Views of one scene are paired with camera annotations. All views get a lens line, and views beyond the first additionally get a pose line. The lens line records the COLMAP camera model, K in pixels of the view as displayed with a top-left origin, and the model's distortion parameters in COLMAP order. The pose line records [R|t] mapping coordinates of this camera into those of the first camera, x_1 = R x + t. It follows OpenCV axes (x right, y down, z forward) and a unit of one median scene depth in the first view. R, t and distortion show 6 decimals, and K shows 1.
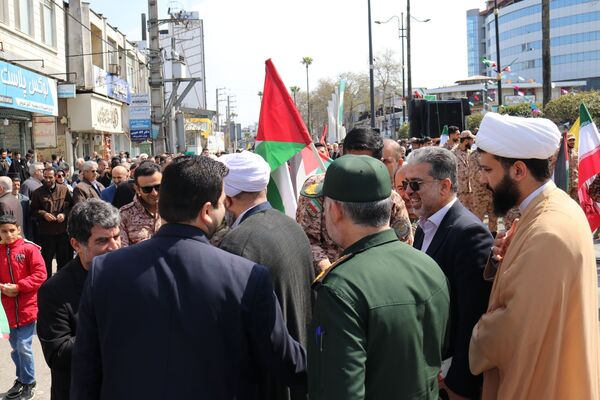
lens RADIAL K [[659.5, 0, 300.0], [0, 659.5, 200.0], [0, 0, 1]] dist [-0.154813, 0.232330]
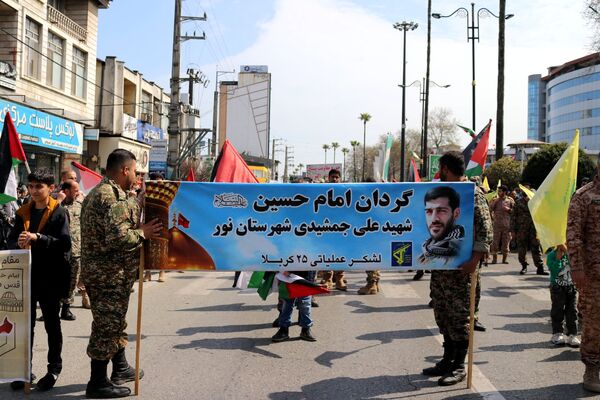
lens RADIAL K [[659.5, 0, 300.0], [0, 659.5, 200.0], [0, 0, 1]] dist [-0.154813, 0.232330]
pose [[0.991321, 0.061573, -0.116150, 0.135531], [-0.070616, 0.994648, -0.075419, 0.014395], [0.110884, 0.082966, 0.990364, -0.119082]]
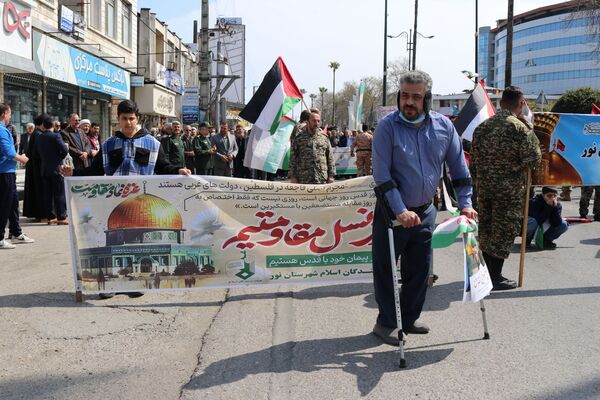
lens RADIAL K [[600.2, 0, 300.0], [0, 600.2, 200.0], [0, 0, 1]] dist [-0.171791, 0.230916]
pose [[0.997650, 0.054566, -0.041447, 0.024256], [-0.053931, 0.998412, 0.016273, 0.026551], [0.042269, -0.014000, 0.999008, -0.141075]]
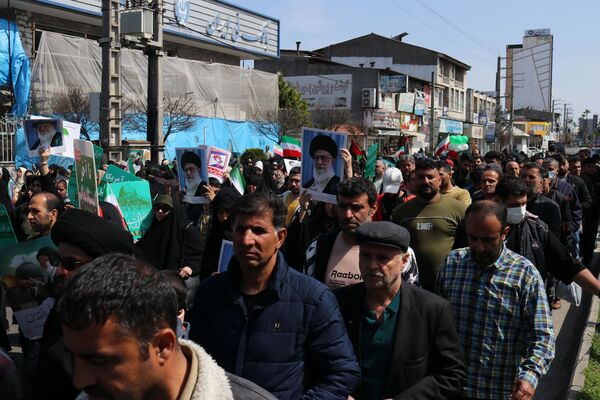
lens RADIAL K [[782.4, 0, 300.0], [0, 782.4, 200.0], [0, 0, 1]] dist [-0.006997, -0.022074]
pose [[0.885393, 0.081794, -0.457590, 0.482623], [-0.081523, 0.996463, 0.020377, 0.121393], [0.457639, 0.019262, 0.888930, -1.919902]]
